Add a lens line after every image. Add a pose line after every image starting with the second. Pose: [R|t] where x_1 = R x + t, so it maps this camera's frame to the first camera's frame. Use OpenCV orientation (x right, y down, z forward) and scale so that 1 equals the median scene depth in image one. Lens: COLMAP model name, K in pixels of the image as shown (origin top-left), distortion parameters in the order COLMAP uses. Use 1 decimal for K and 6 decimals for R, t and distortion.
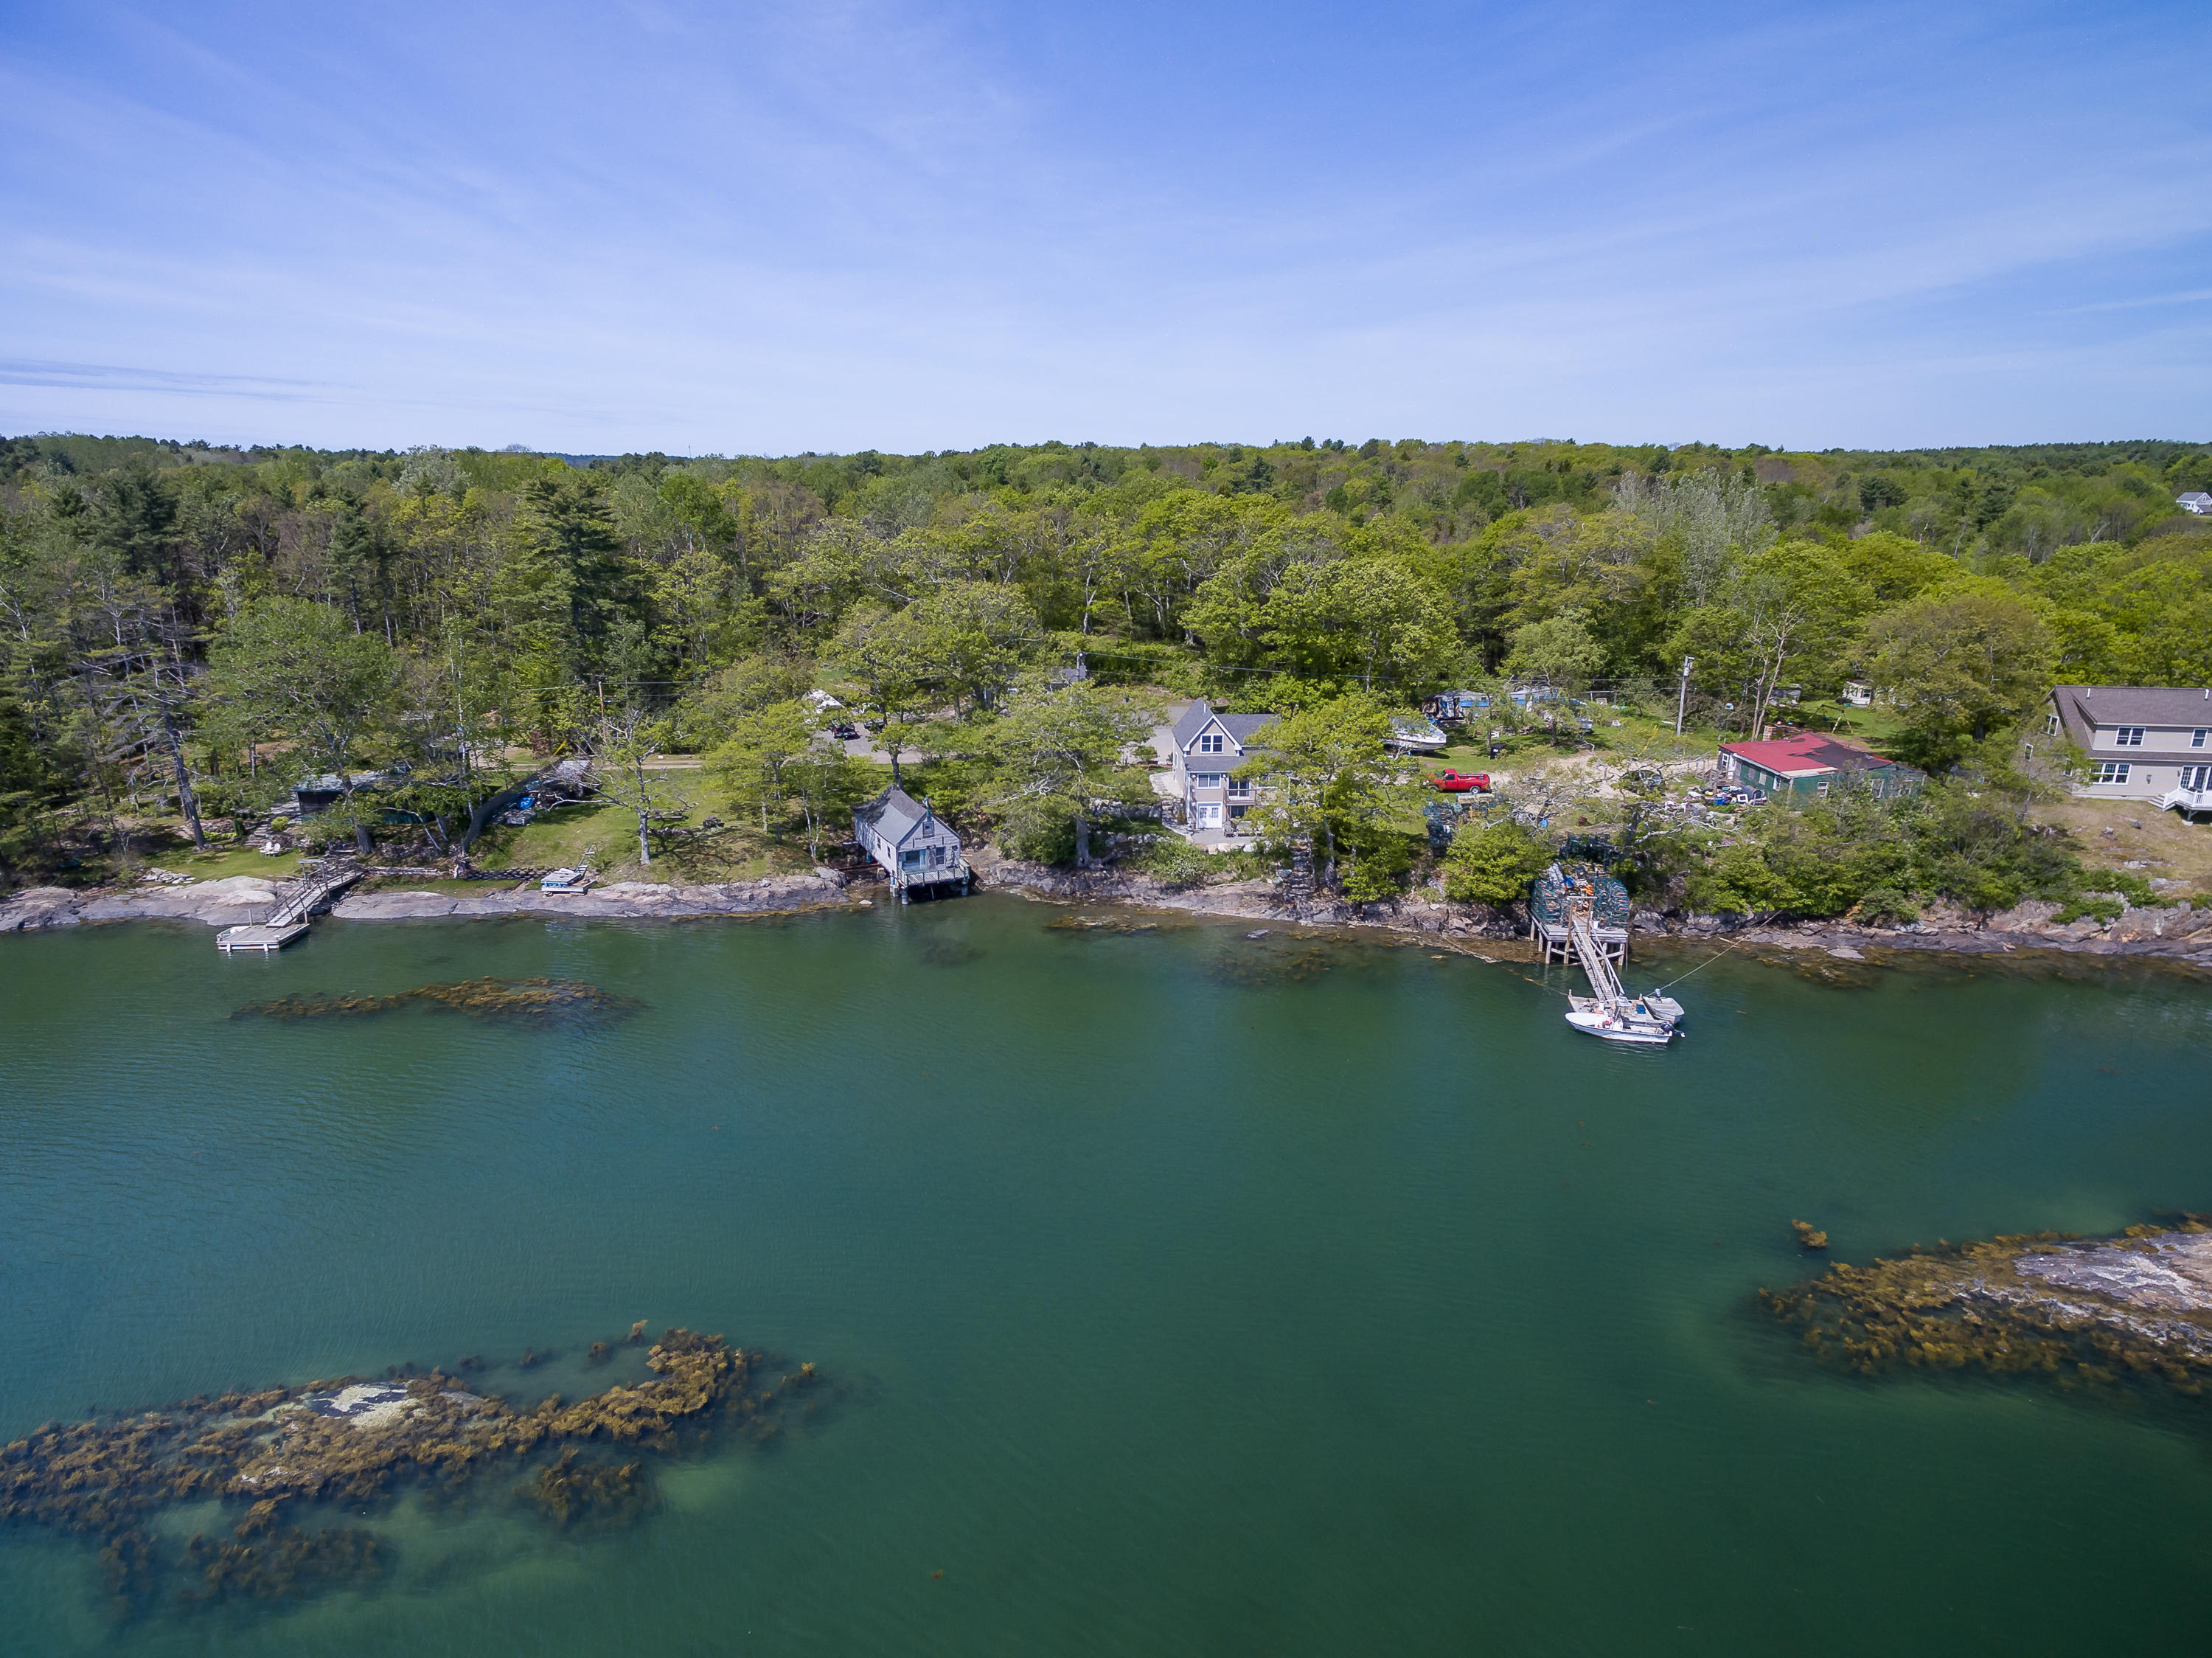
lens RADIAL K [[1264.5, 0, 1106.0], [0, 1264.5, 829.0], [0, 0, 1]] dist [0.010024, -0.003395]
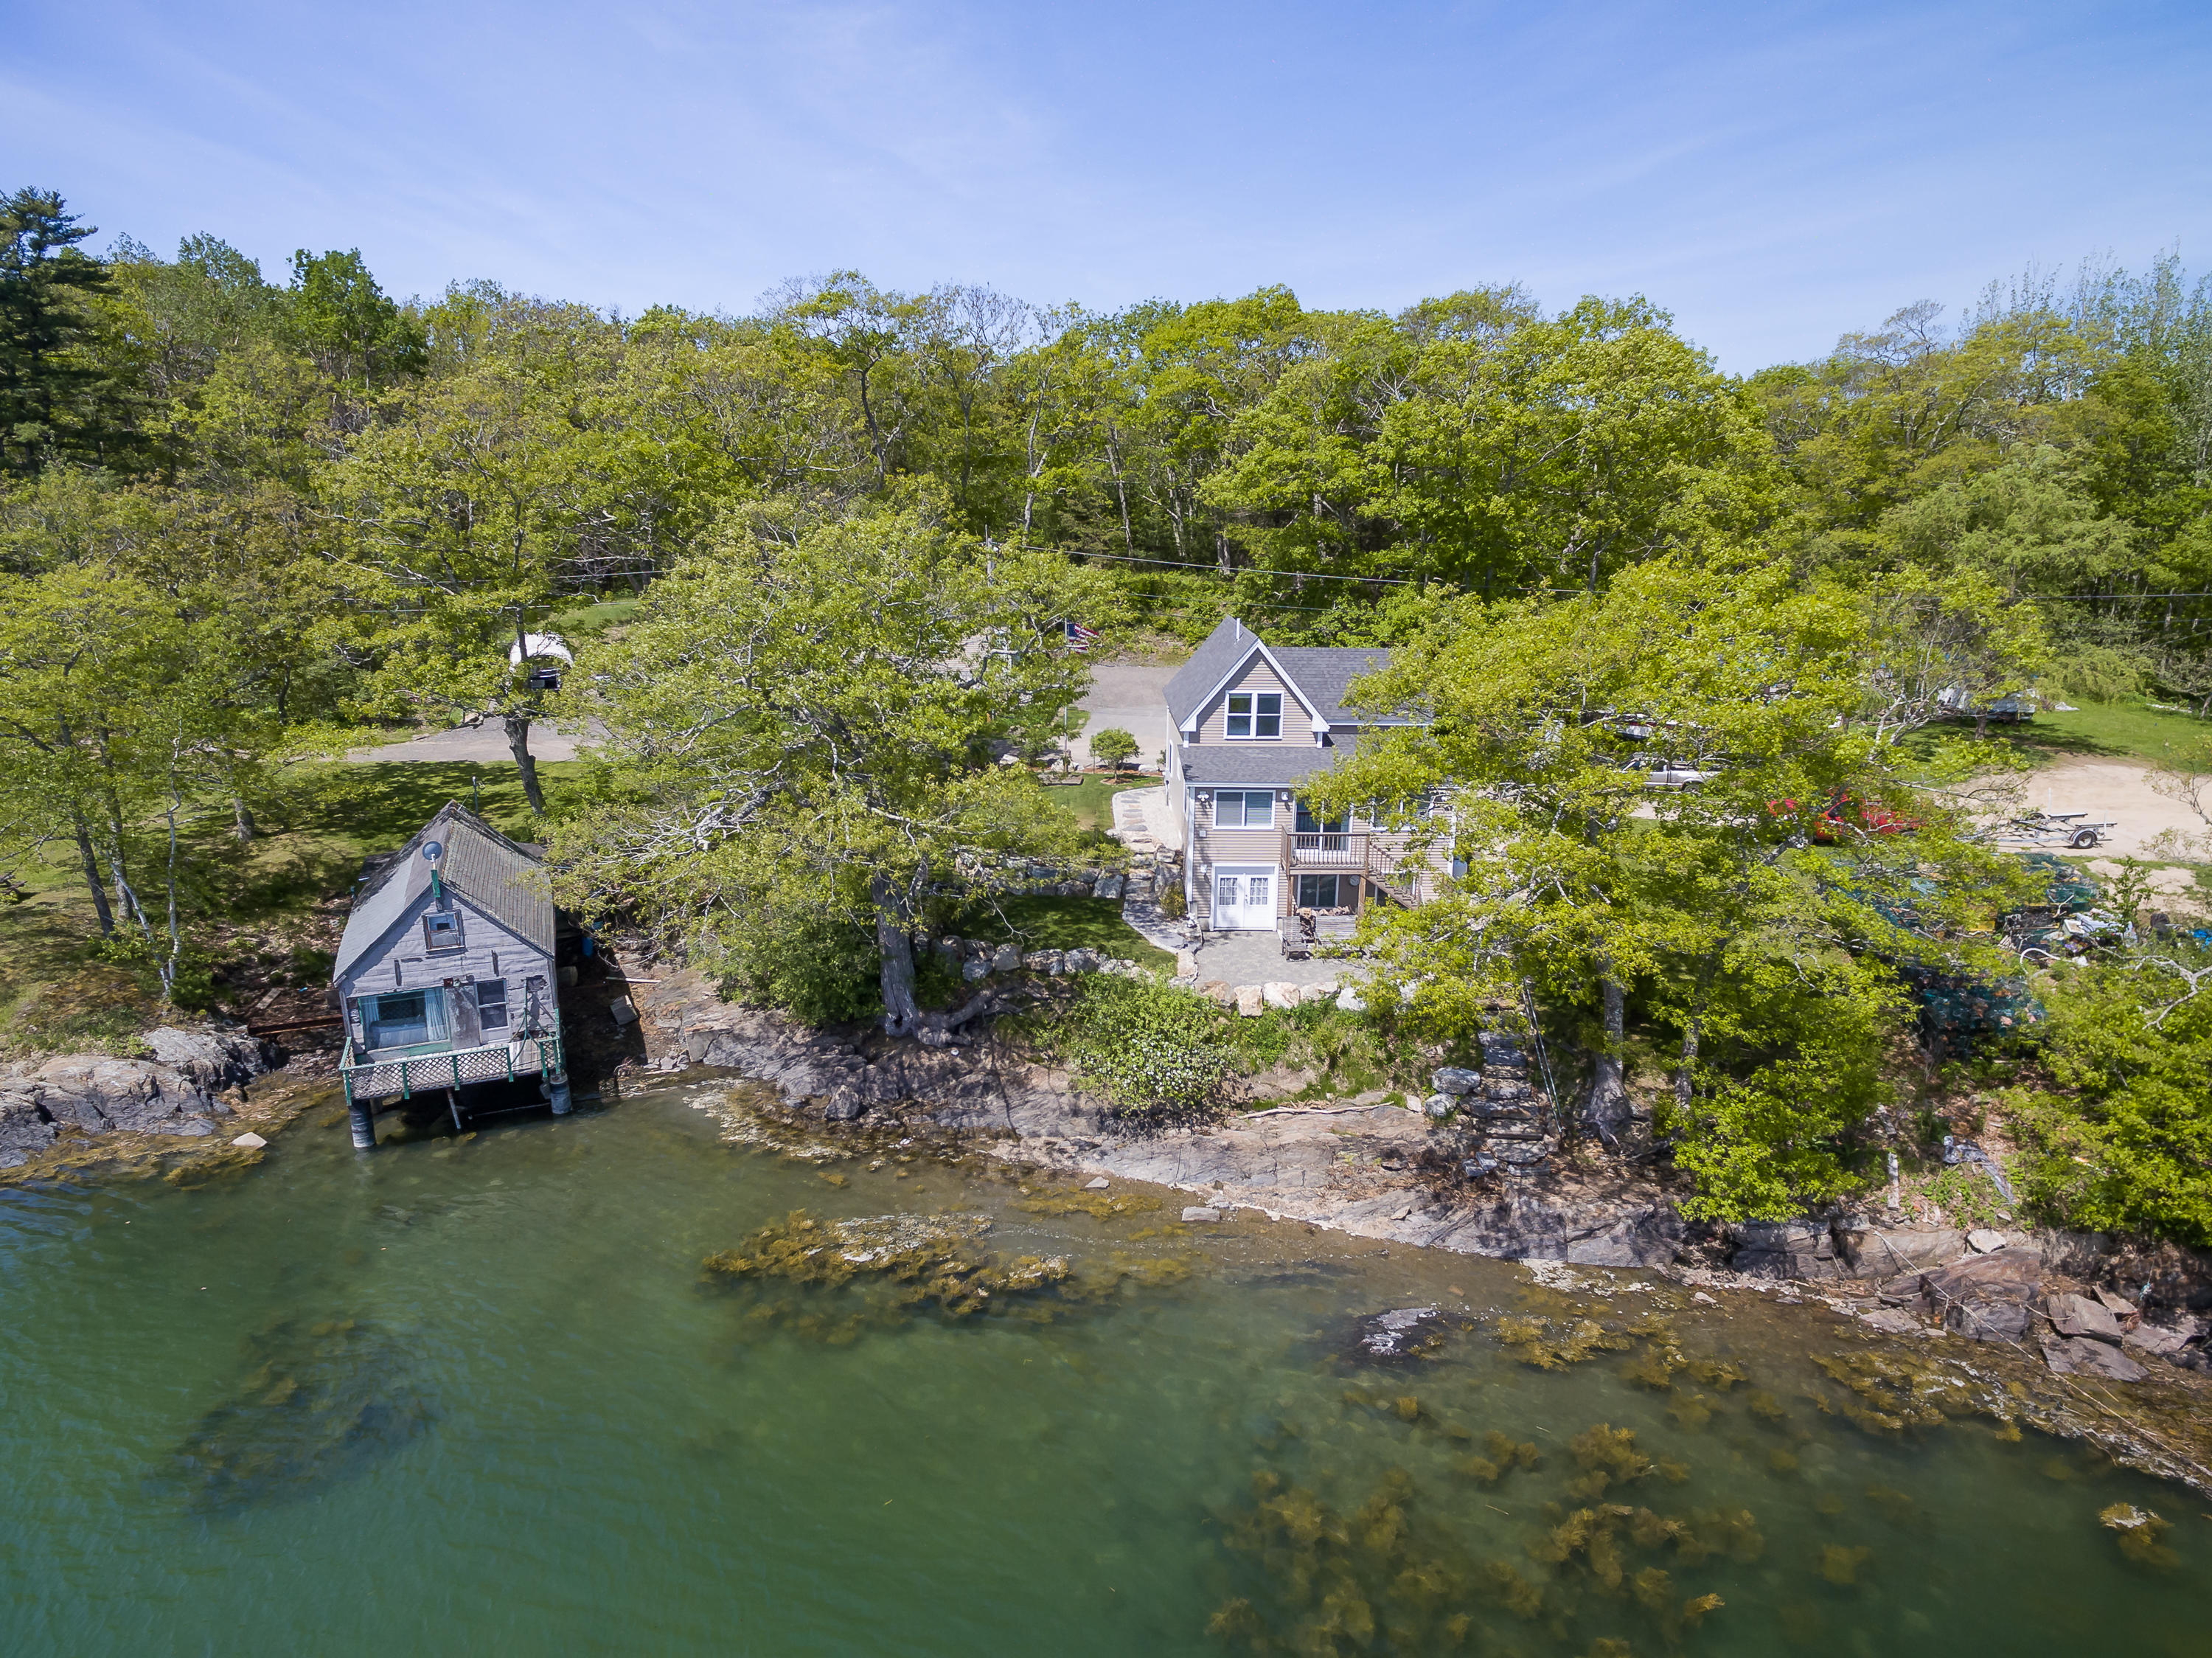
lens RADIAL K [[1264.5, 0, 1106.0], [0, 1264.5, 829.0], [0, 0, 1]] dist [0.010024, -0.003395]
pose [[0.999178, 0.017712, -0.036473, 0.055572], [-0.018386, 0.999665, -0.018232, -0.025143], [0.036137, 0.018887, 0.999168, 0.637099]]
